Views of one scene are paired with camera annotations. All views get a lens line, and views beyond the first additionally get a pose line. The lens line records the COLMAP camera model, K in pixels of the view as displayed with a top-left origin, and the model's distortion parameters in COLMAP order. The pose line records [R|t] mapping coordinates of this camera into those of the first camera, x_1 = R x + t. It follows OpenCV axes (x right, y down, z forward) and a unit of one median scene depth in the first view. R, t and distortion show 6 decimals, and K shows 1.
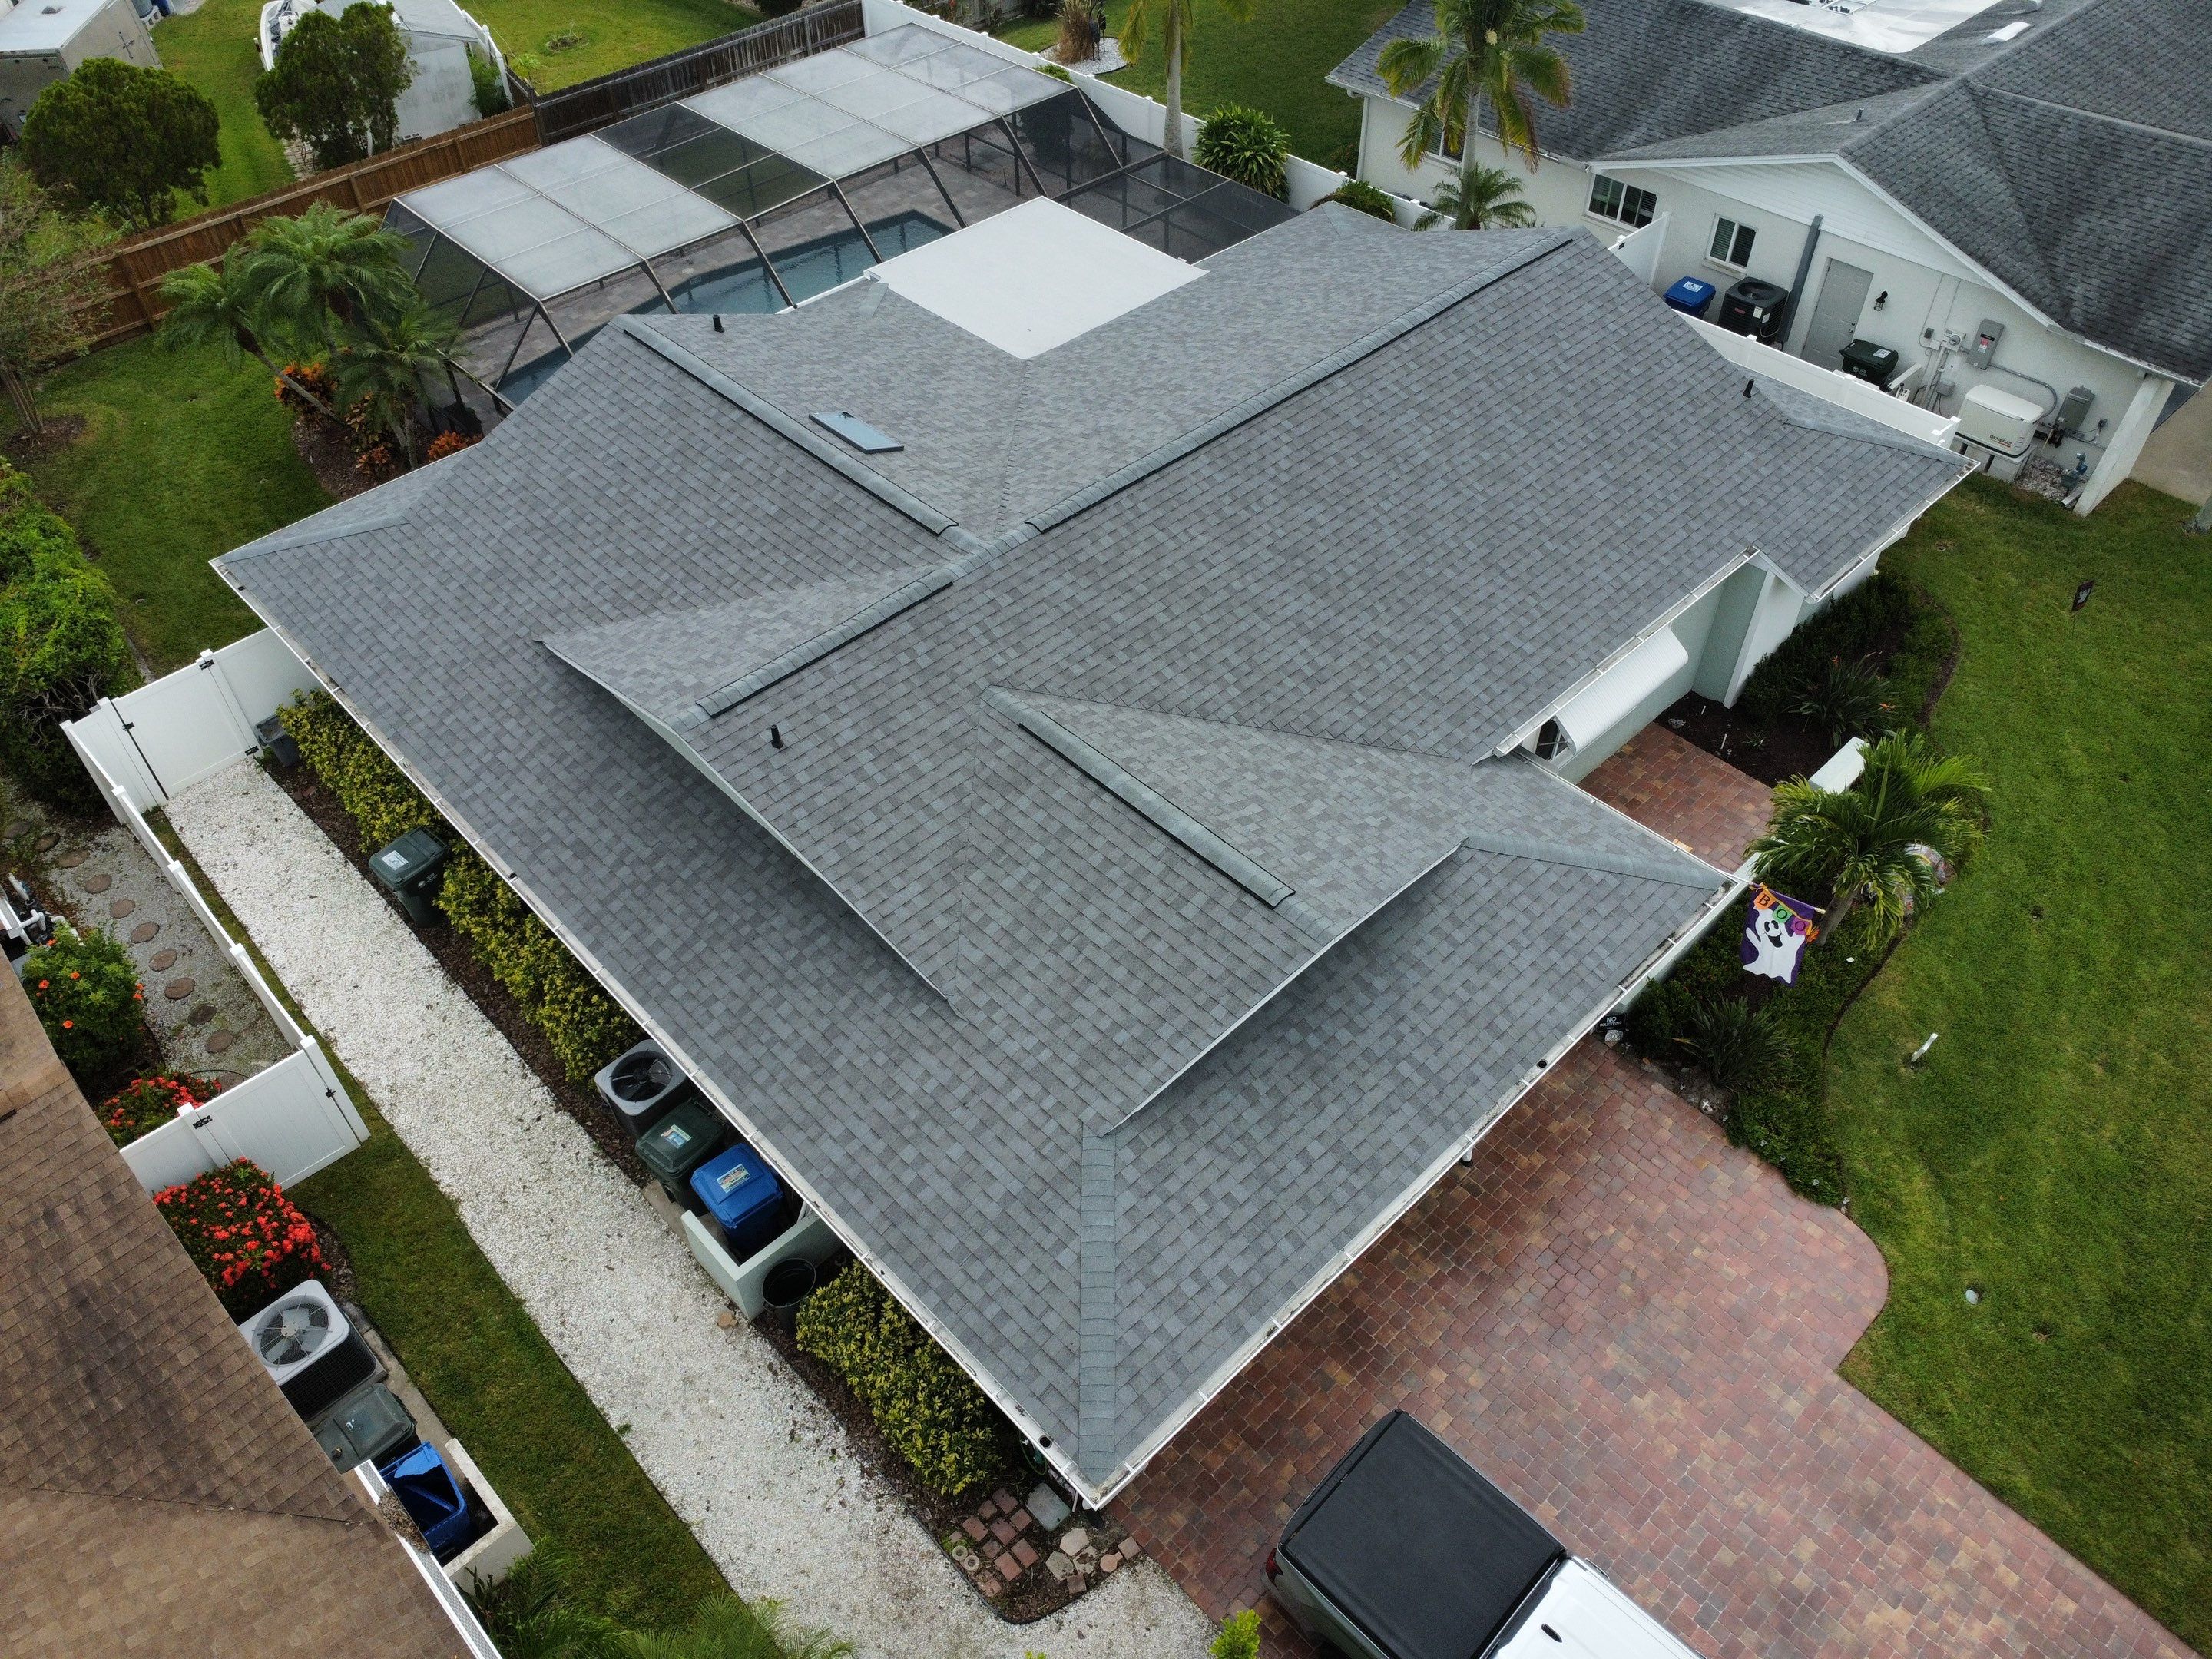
lens RADIAL K [[1602.2, 0, 1095.0], [0, 1602.2, 819.3], [0, 0, 1]] dist [-0.014212, -0.035779]
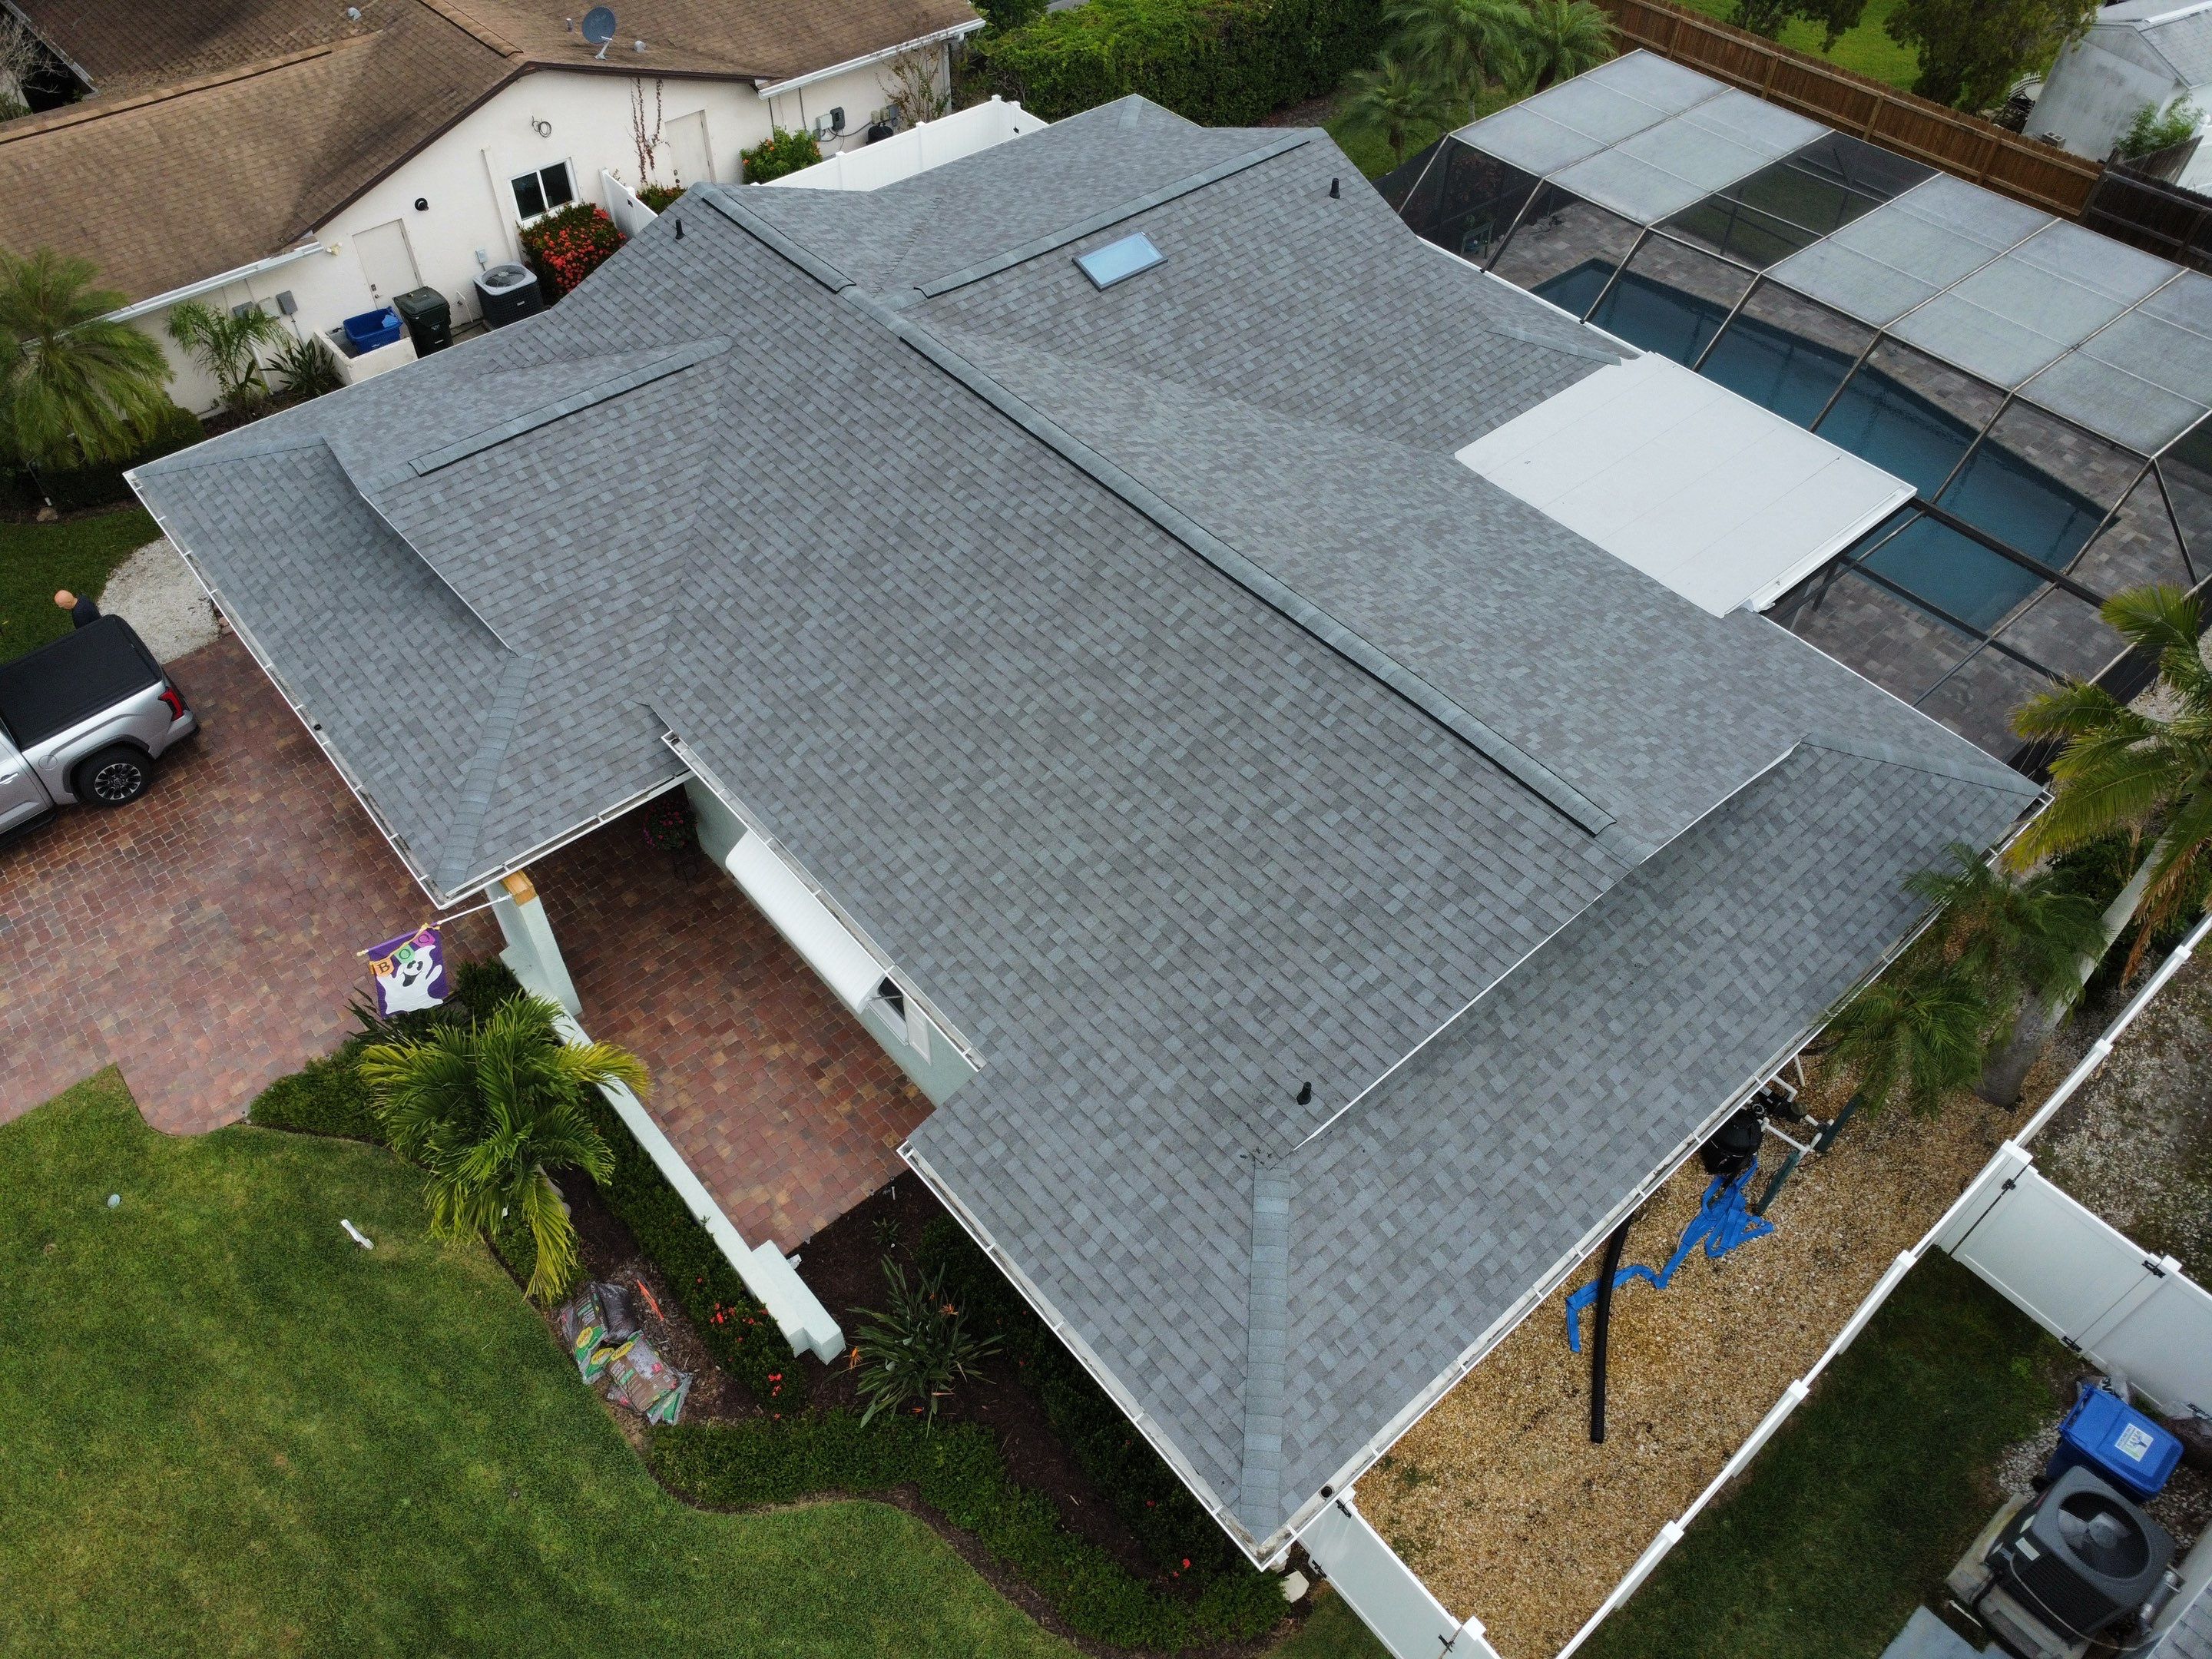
lens RADIAL K [[1602.2, 0, 1095.0], [0, 1602.2, 819.3], [0, 0, 1]] dist [-0.014212, -0.035779]
pose [[-0.051842, 0.753987, -0.654841, 0.849313], [-0.717163, 0.428216, 0.549826, -0.683491], [0.694975, 0.498131, 0.518532, 0.673762]]
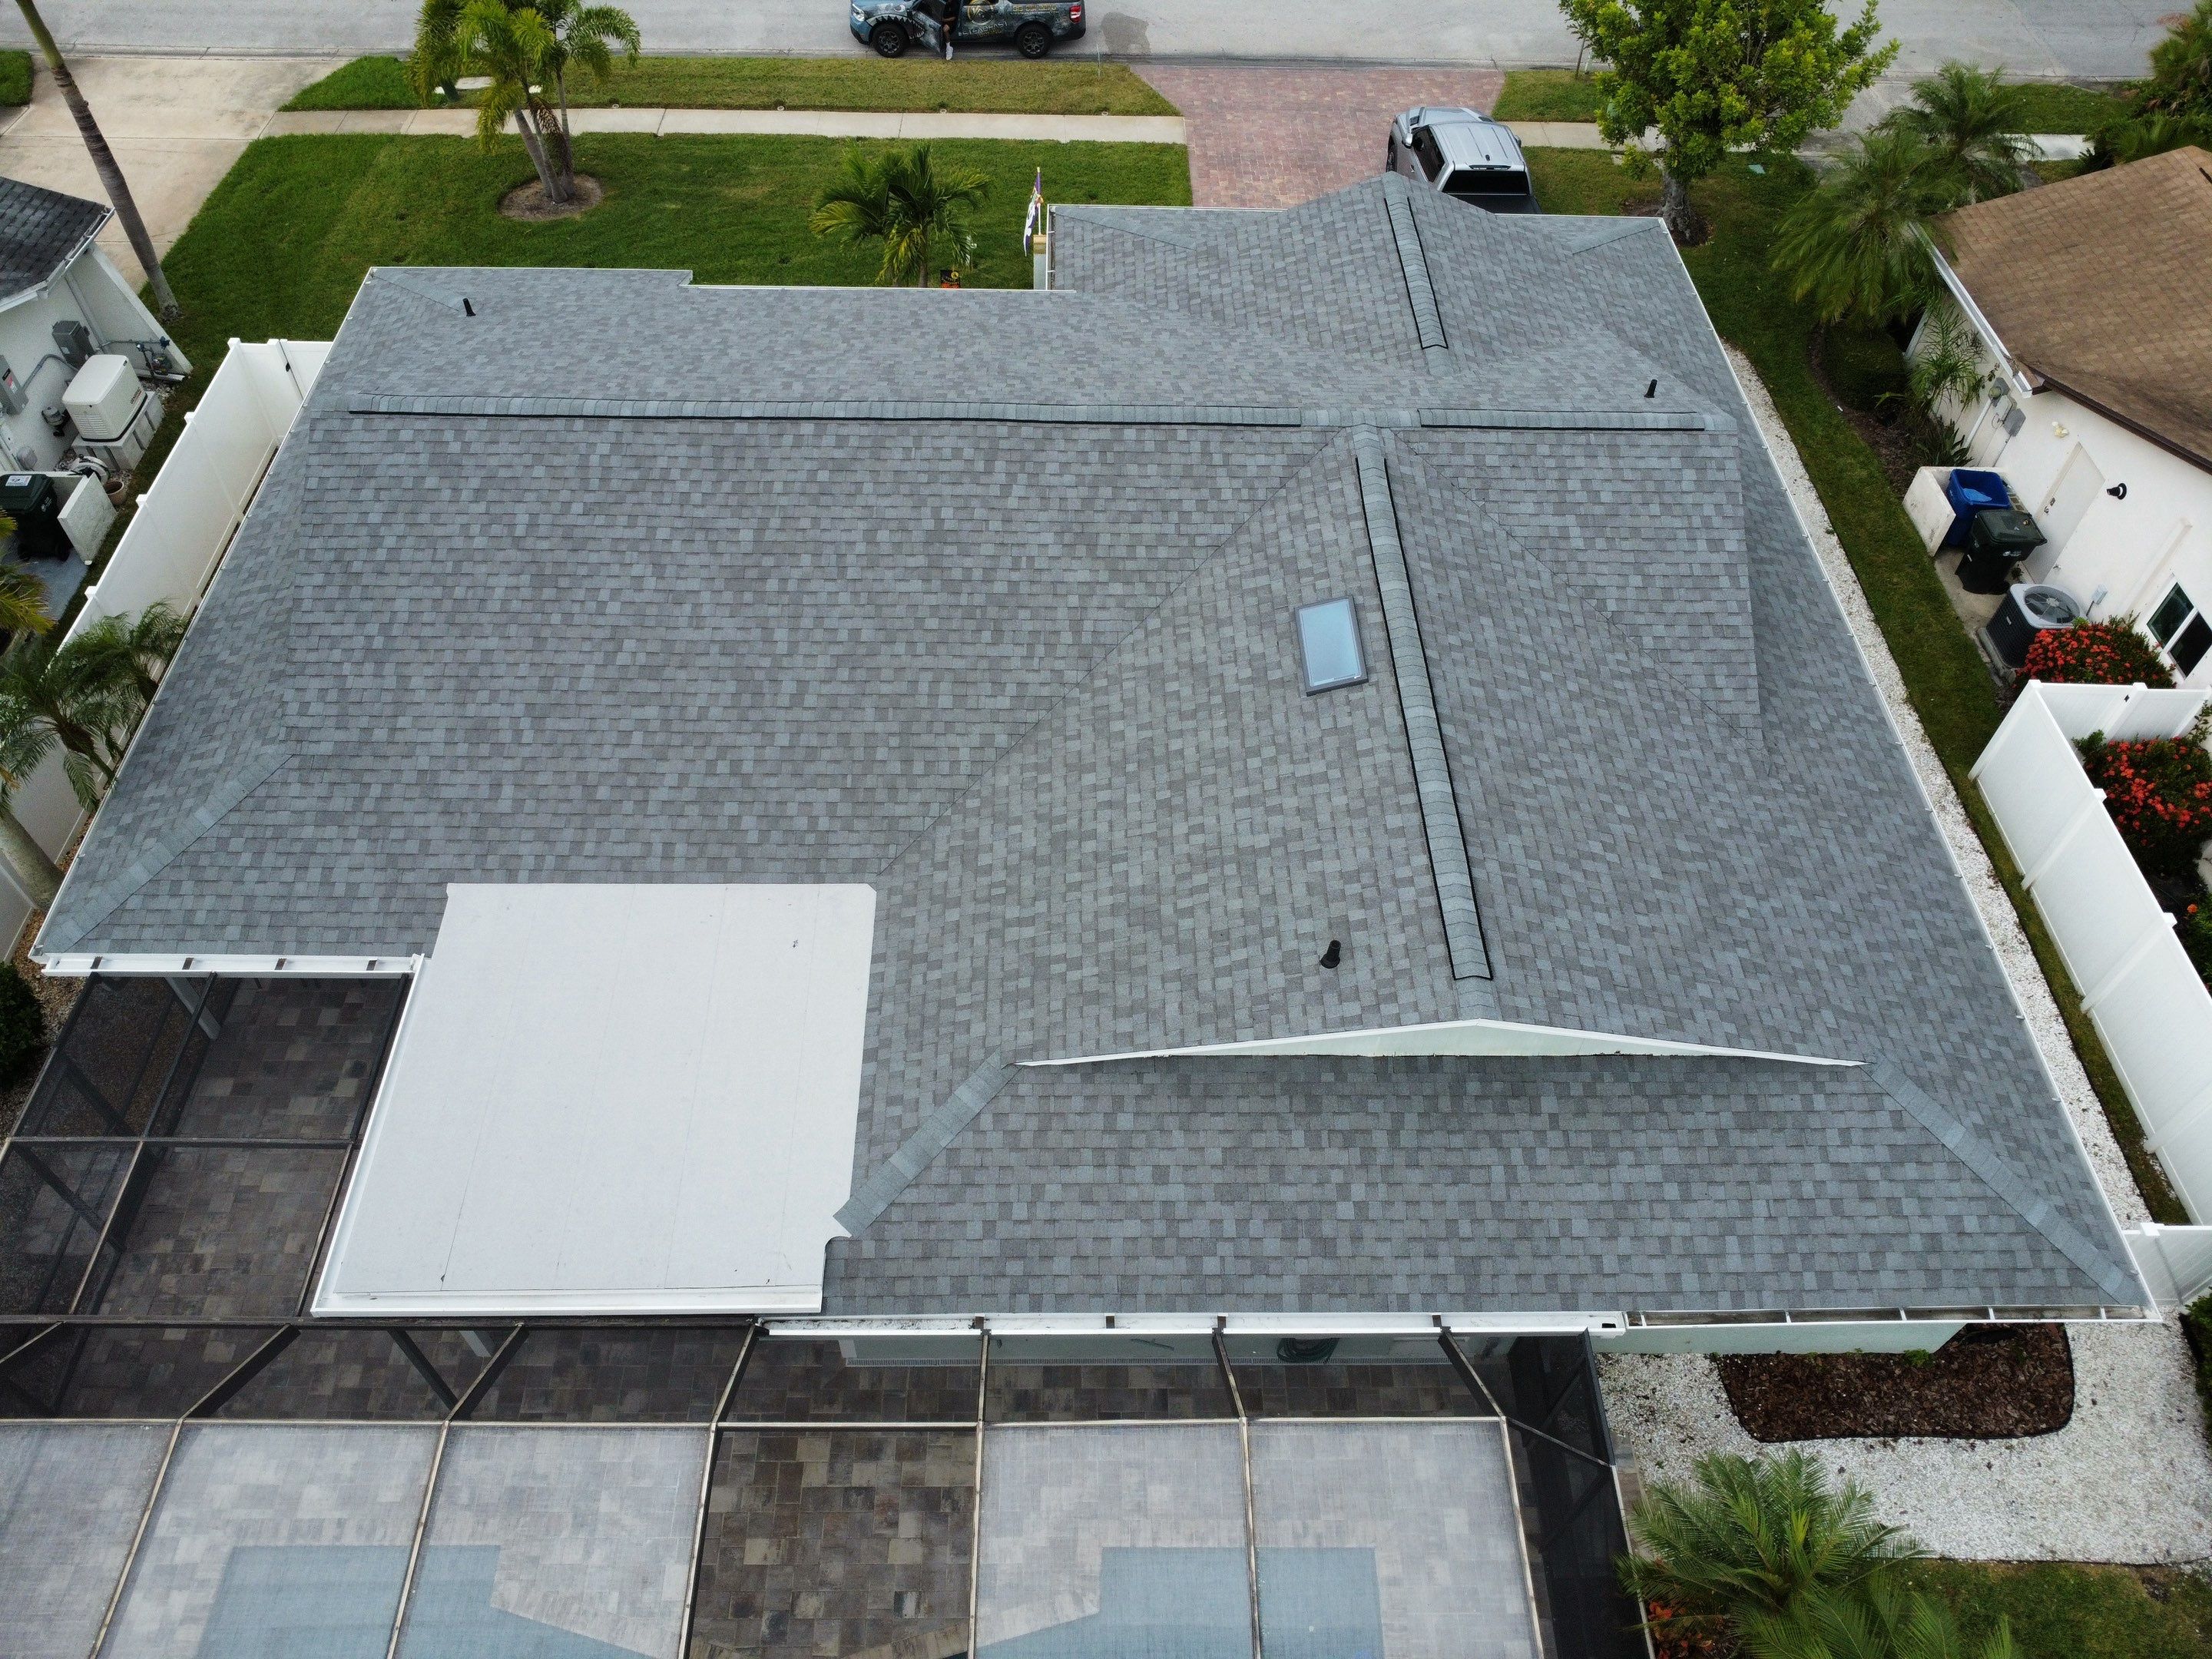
lens RADIAL K [[1602.2, 0, 1095.0], [0, 1602.2, 819.3], [0, 0, 1]] dist [-0.014212, -0.035779]
pose [[-0.734948, -0.521250, 0.433762, -0.473814], [0.473107, 0.064122, 0.878668, -1.031211], [-0.485820, 0.850991, 0.199481, 1.034492]]
